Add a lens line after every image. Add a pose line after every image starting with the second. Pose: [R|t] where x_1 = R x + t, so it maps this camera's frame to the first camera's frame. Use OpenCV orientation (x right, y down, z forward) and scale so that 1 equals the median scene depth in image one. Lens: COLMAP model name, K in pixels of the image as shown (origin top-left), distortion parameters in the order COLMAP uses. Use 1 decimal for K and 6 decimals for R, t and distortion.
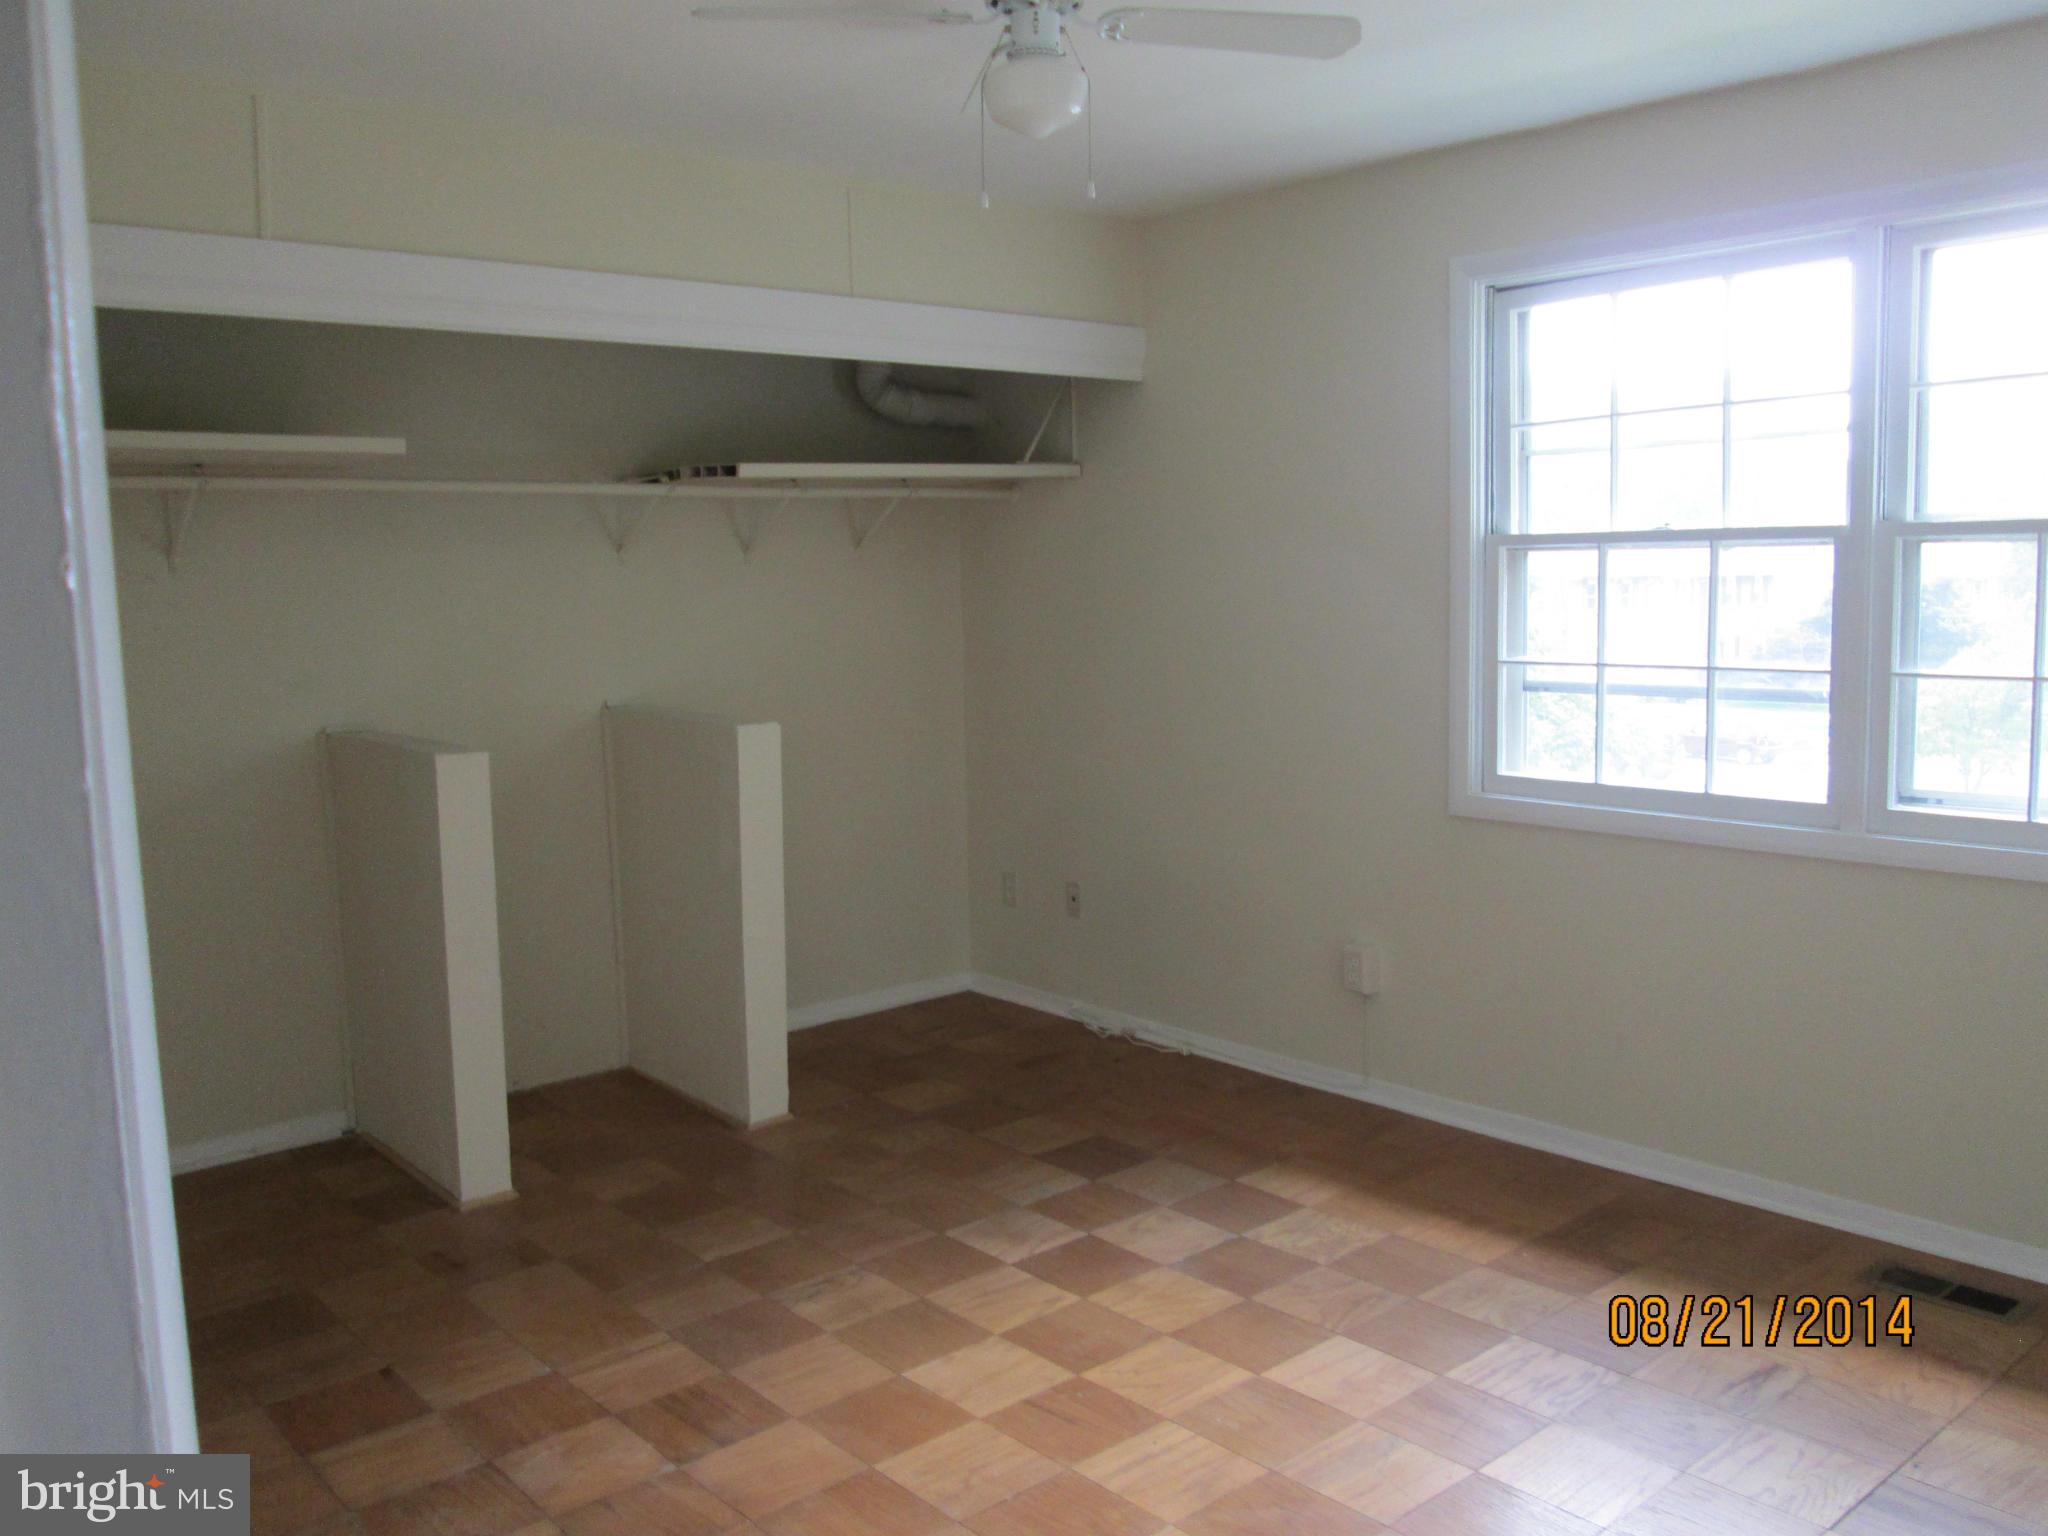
lens RADIAL K [[1705.2, 0, 1024.0], [0, 1705.2, 768.0], [0, 0, 1]] dist [-0.034753, -0.003193]
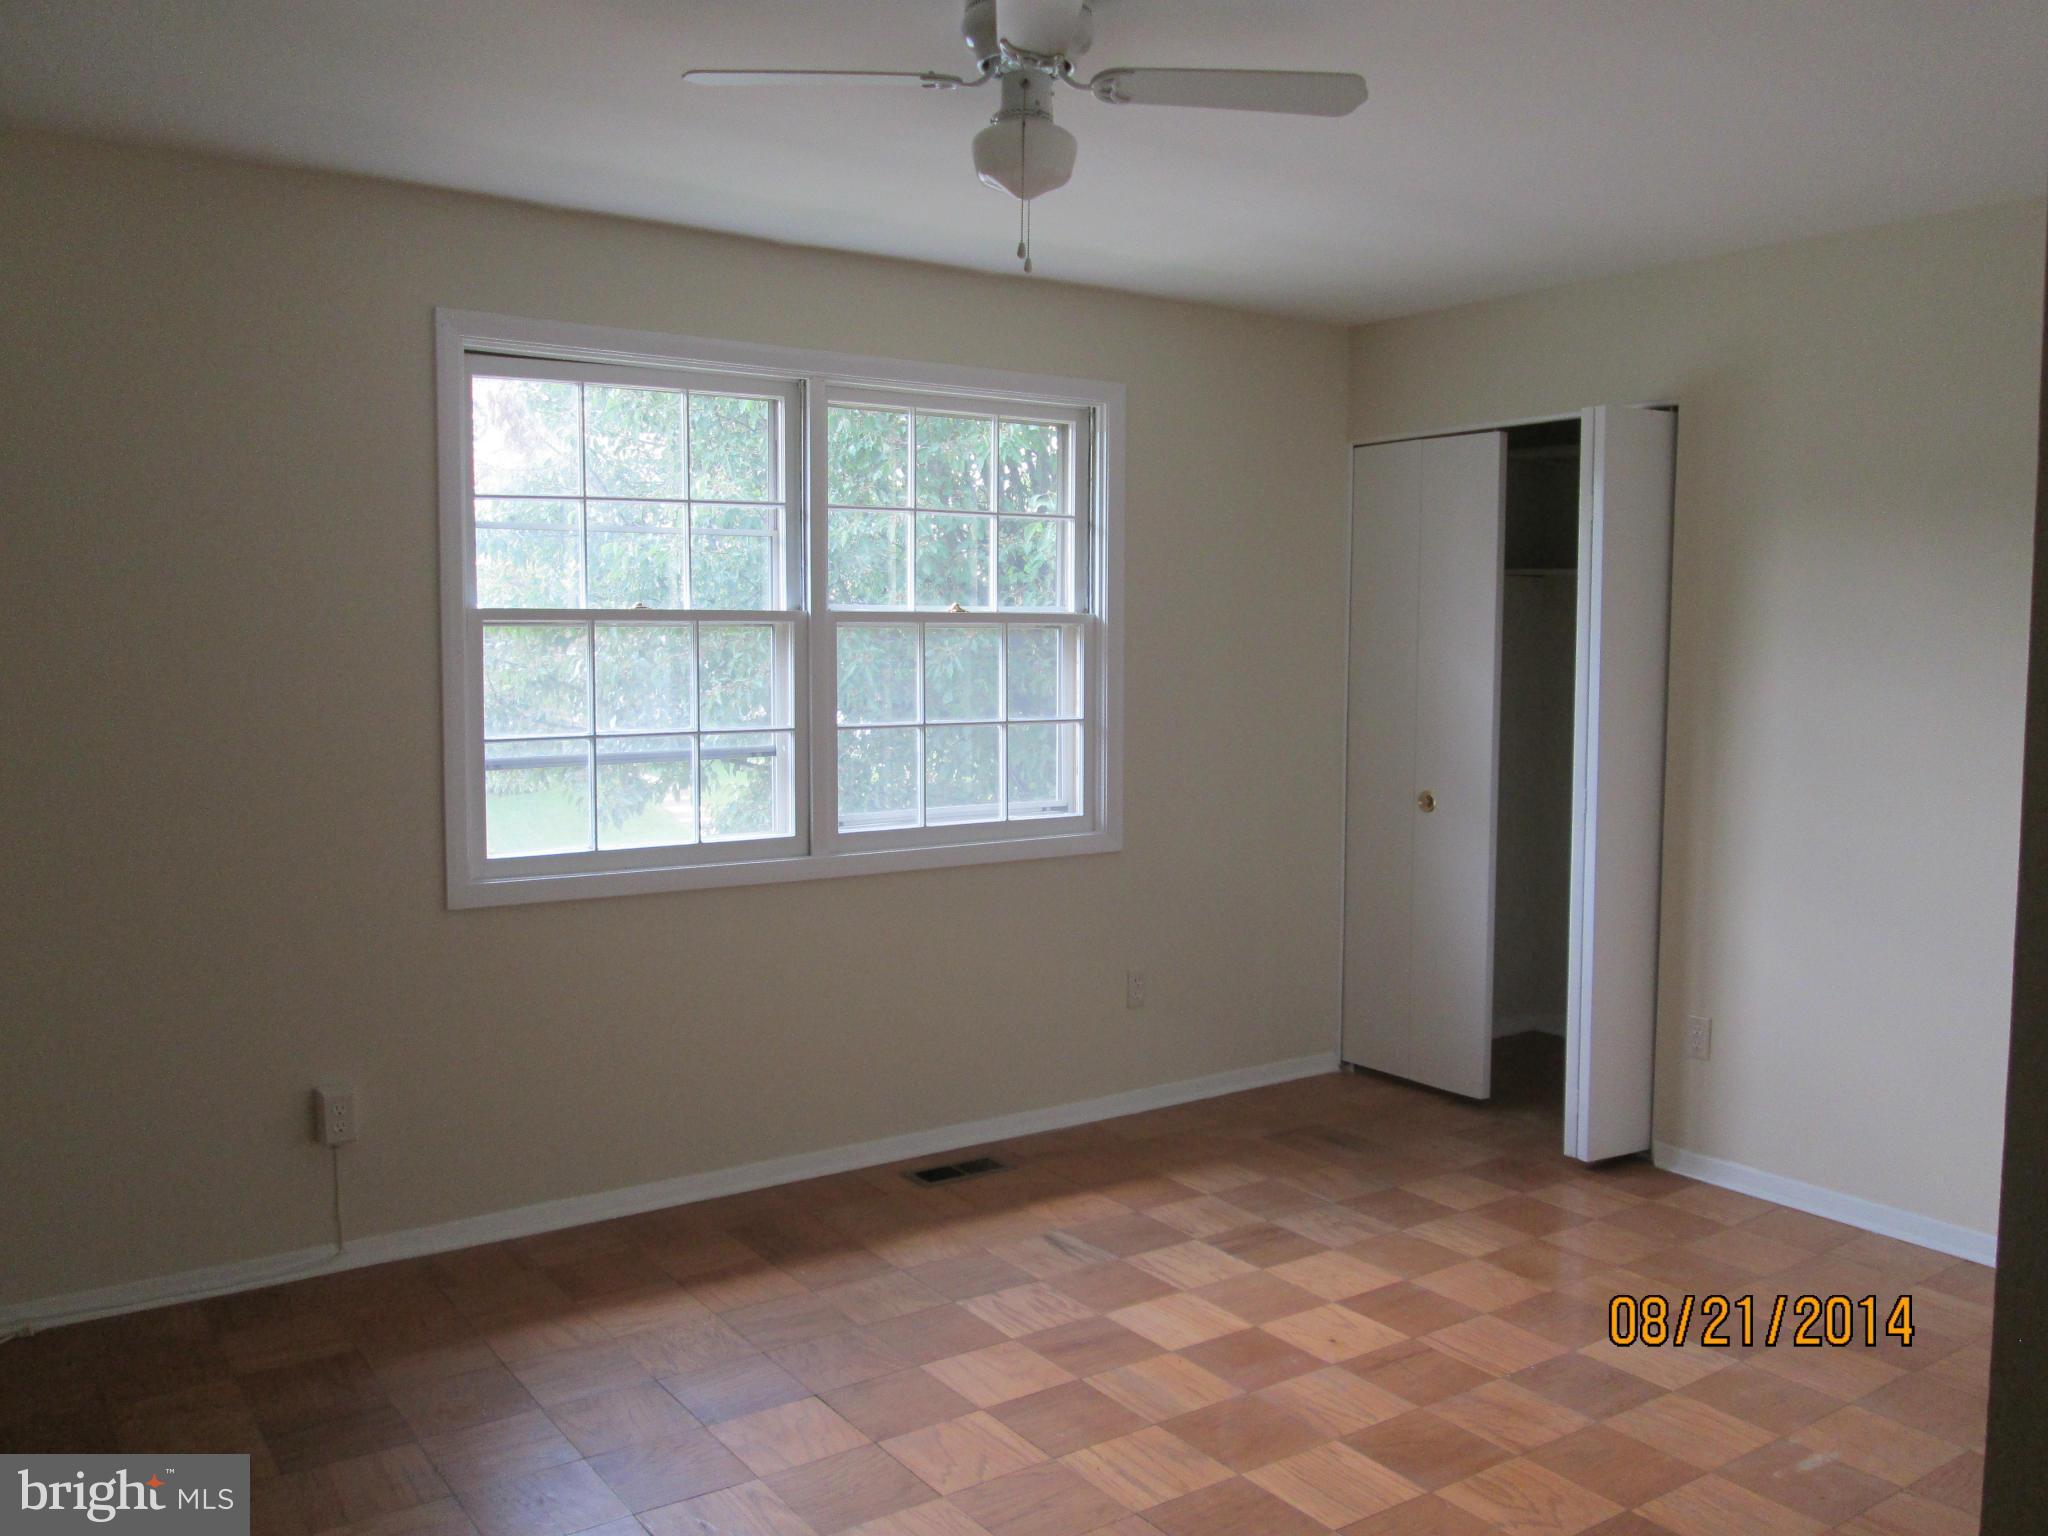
lens RADIAL K [[1705.2, 0, 1024.0], [0, 1705.2, 768.0], [0, 0, 1]] dist [-0.034753, -0.003193]
pose [[0.111616, -0.055543, 0.992198, -0.682653], [0.111706, 0.992810, 0.043012, -0.058854], [-0.987453, 0.106033, 0.117018, 0.636053]]
